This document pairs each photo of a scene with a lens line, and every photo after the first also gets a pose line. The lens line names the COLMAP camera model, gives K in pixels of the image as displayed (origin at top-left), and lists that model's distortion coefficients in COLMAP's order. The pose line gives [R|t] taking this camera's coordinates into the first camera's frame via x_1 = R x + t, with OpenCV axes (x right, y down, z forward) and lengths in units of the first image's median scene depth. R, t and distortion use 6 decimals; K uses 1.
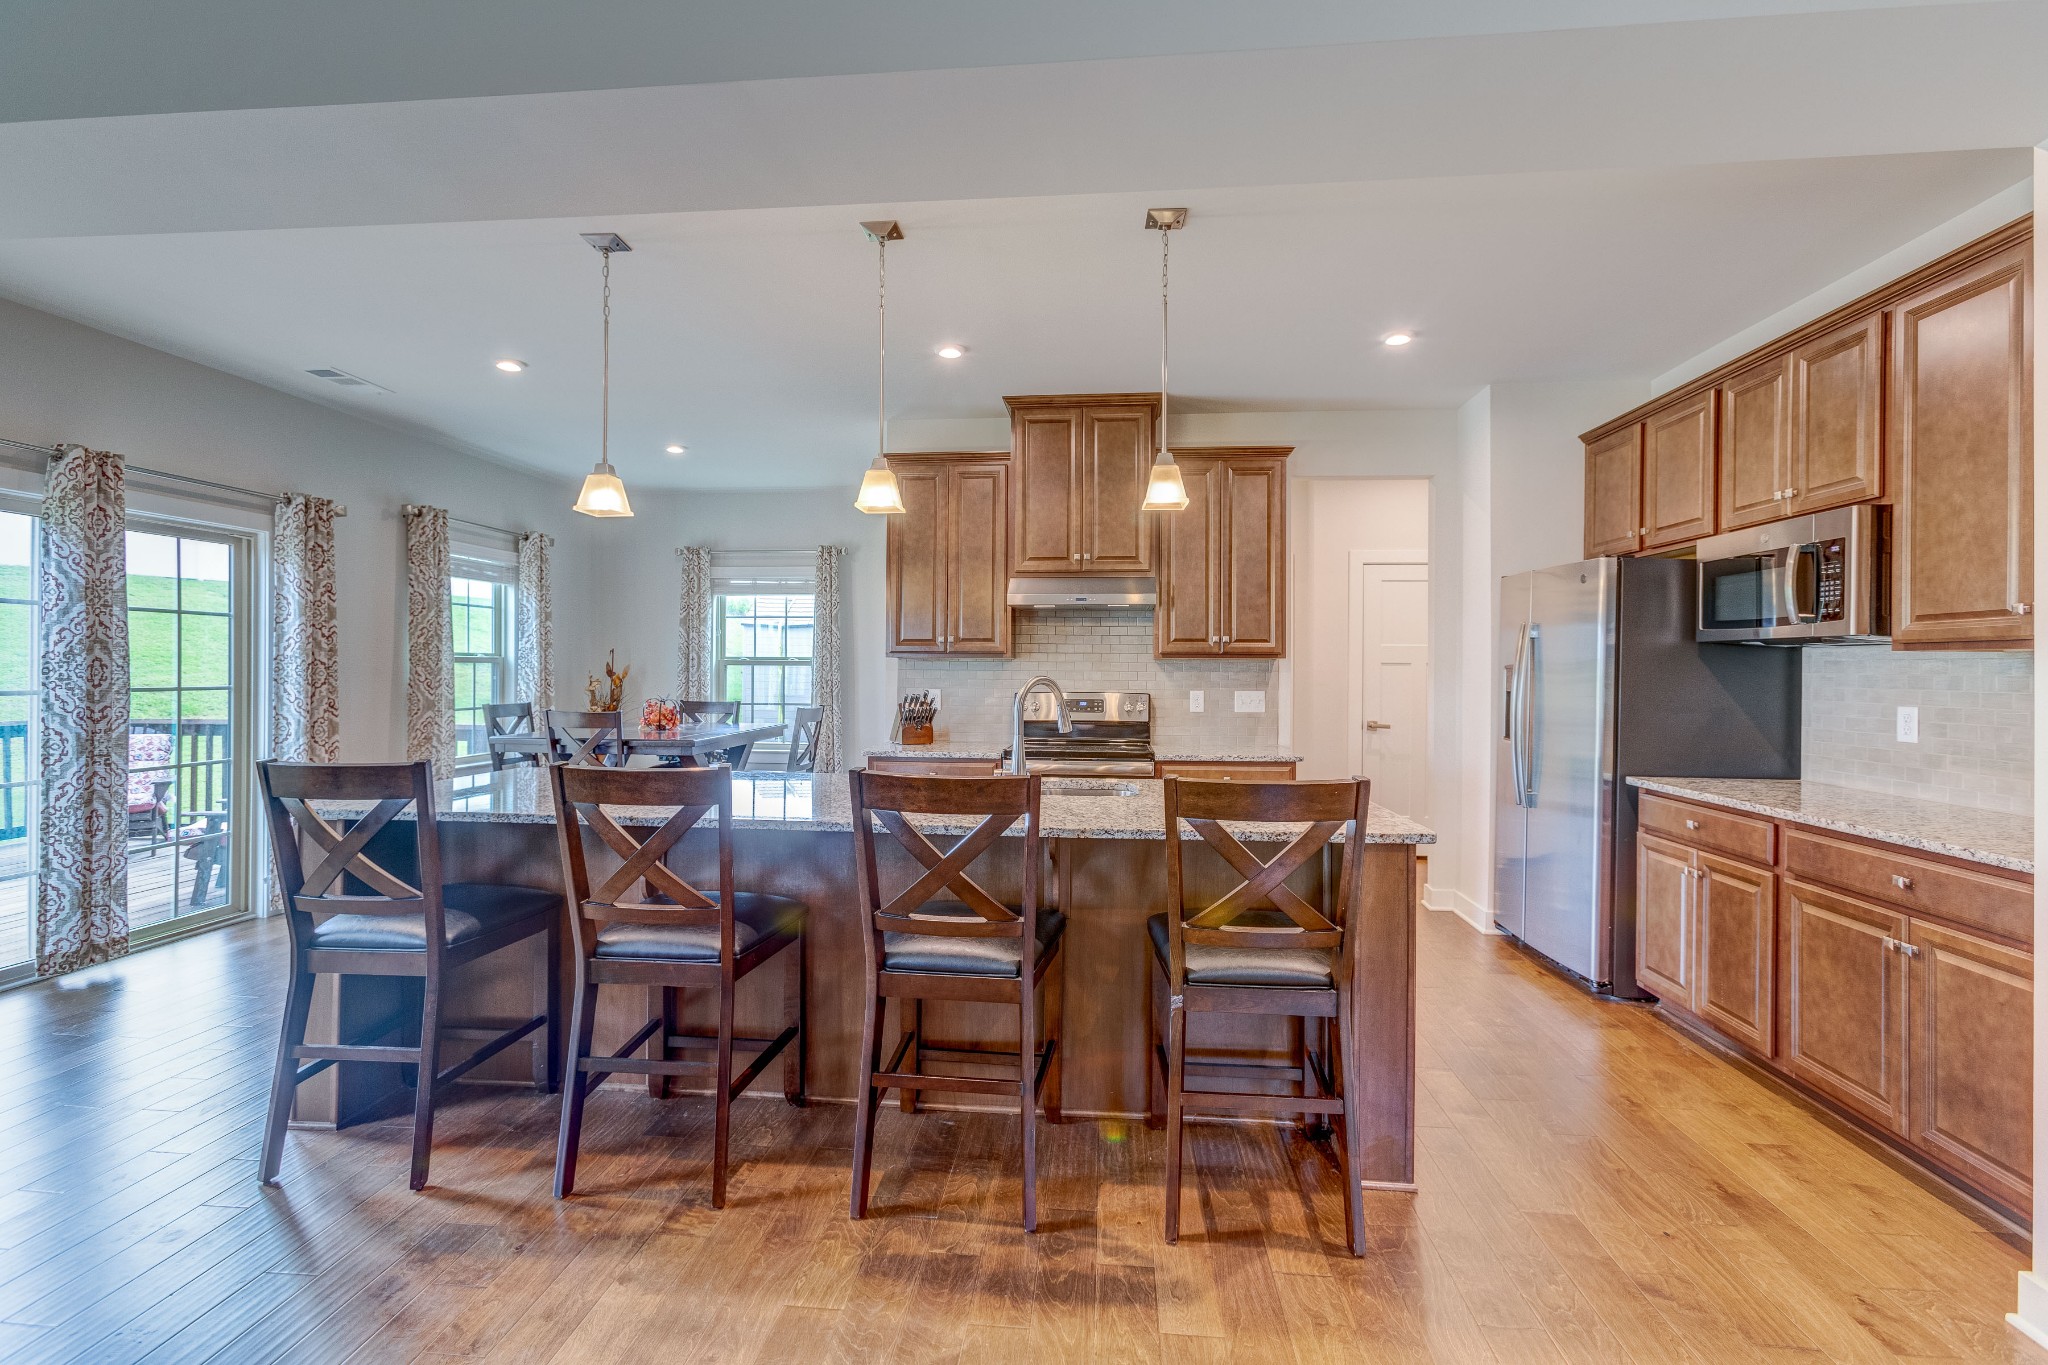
lens RADIAL K [[916.3, 0, 1014.8], [0, 916.3, 671.0], [0, 0, 1]] dist [-0.003356, 0.006035]
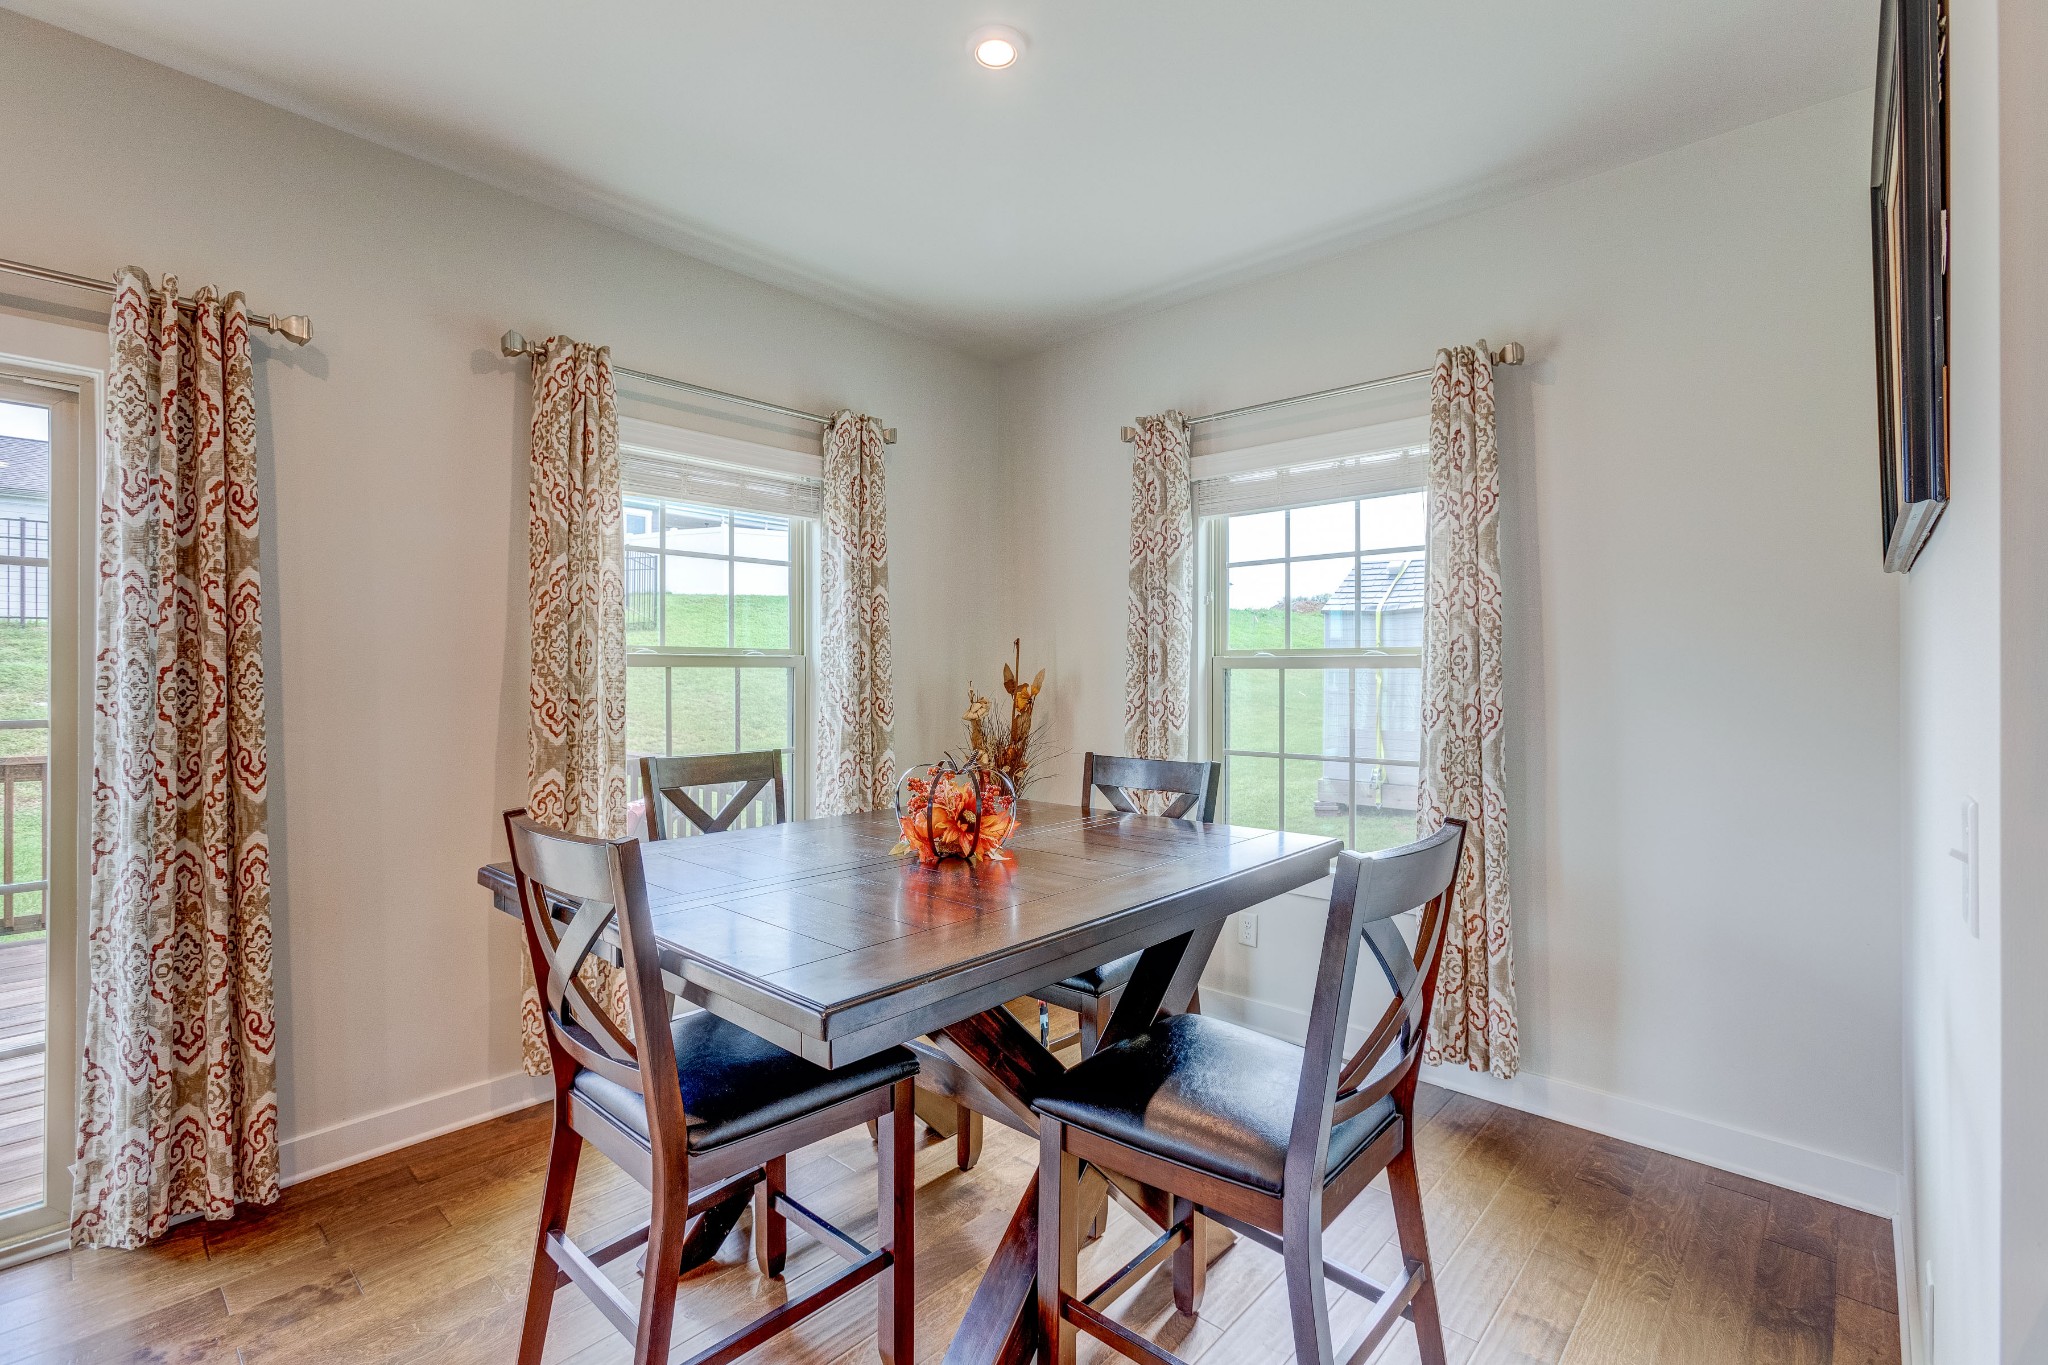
lens RADIAL K [[916.3, 0, 1028.7], [0, 916.3, 670.2], [0, 0, 1]] dist [-0.003356, 0.006035]
pose [[0.803969, -0.007459, -0.594625, -0.184531], [0.001471, 0.999943, -0.010554, -0.001302], [0.594670, 0.007610, 0.803934, 0.869776]]
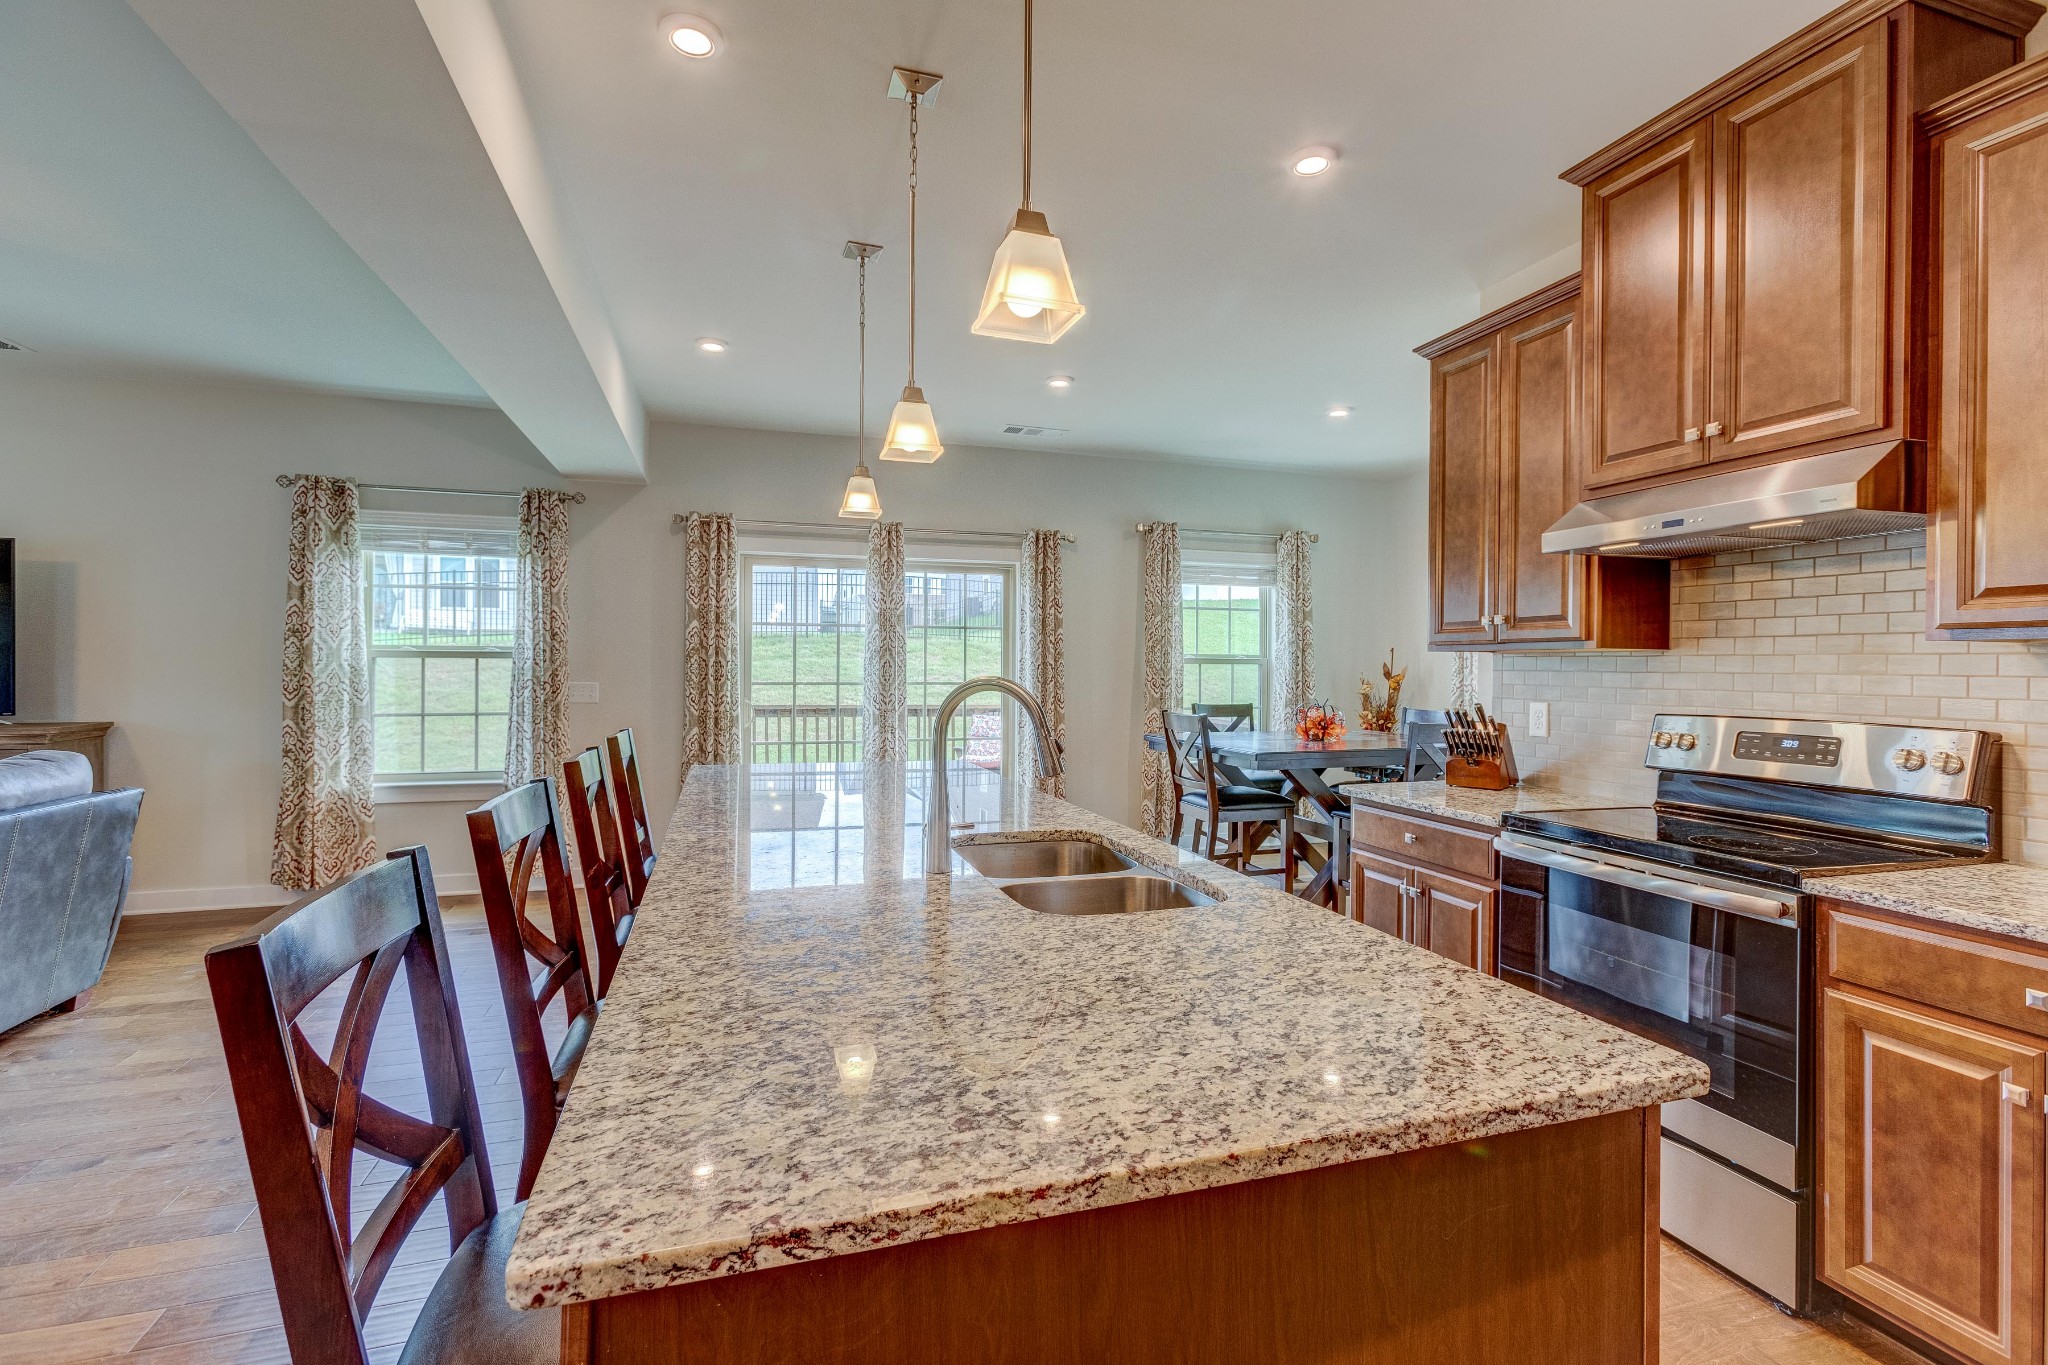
lens RADIAL K [[916.3, 0, 1012.8], [0, 916.3, 671.6], [0, 0, 1]] dist [-0.003356, 0.006035]
pose [[0.387859, 0.002693, -0.921715, 0.353853], [-0.006442, 0.999979, 0.000210, 0.001772], [0.921696, 0.005856, 0.387869, 0.468099]]
